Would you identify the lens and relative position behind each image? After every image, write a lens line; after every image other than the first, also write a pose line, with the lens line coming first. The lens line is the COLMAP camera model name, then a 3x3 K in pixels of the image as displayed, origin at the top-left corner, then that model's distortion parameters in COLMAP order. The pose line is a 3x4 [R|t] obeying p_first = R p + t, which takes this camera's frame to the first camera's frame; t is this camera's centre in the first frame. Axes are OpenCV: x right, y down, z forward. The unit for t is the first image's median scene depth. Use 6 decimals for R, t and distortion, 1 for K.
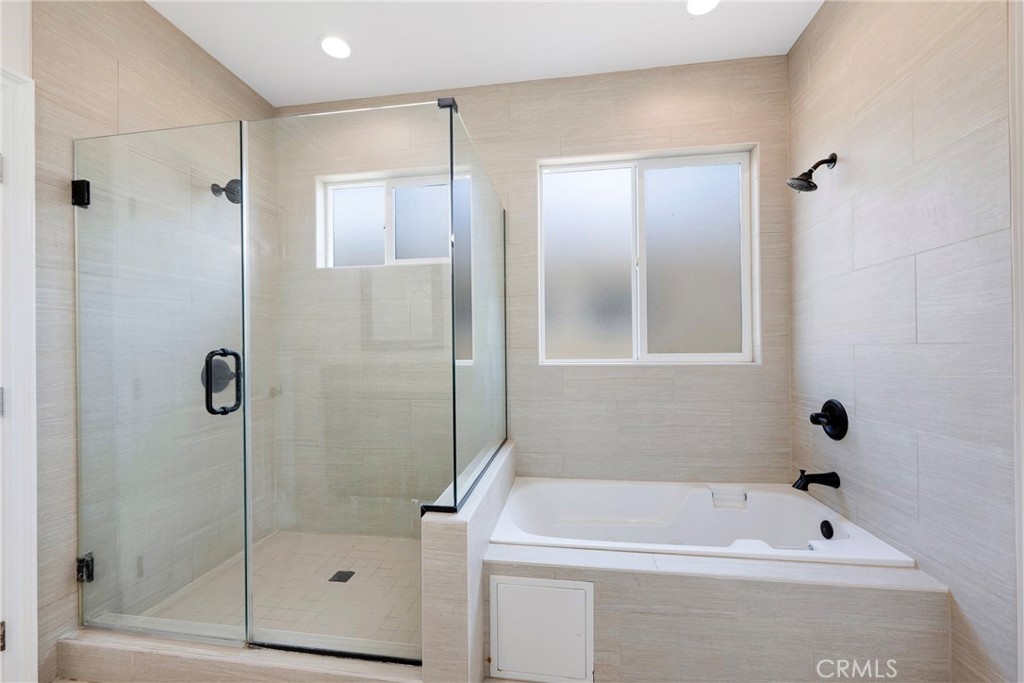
lens RADIAL K [[405.9, 0, 511.4], [0, 405.9, 347.5], [0, 0, 1]] dist [-0.001581, -0.000225]
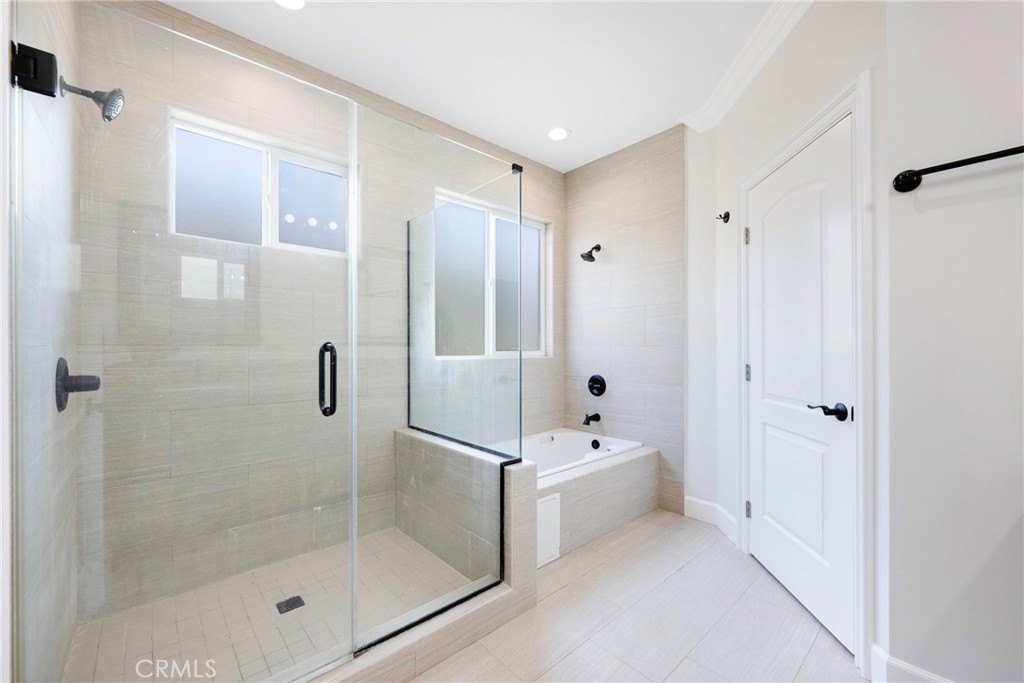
lens RADIAL K [[405.9, 0, 511.4], [0, 405.9, 347.5], [0, 0, 1]] dist [-0.001581, -0.000225]
pose [[0.645835, 0.008044, 0.763434, -0.885593], [-0.008090, 0.999960, -0.003692, 0.010959], [-0.763434, -0.003792, 0.645875, 0.083147]]
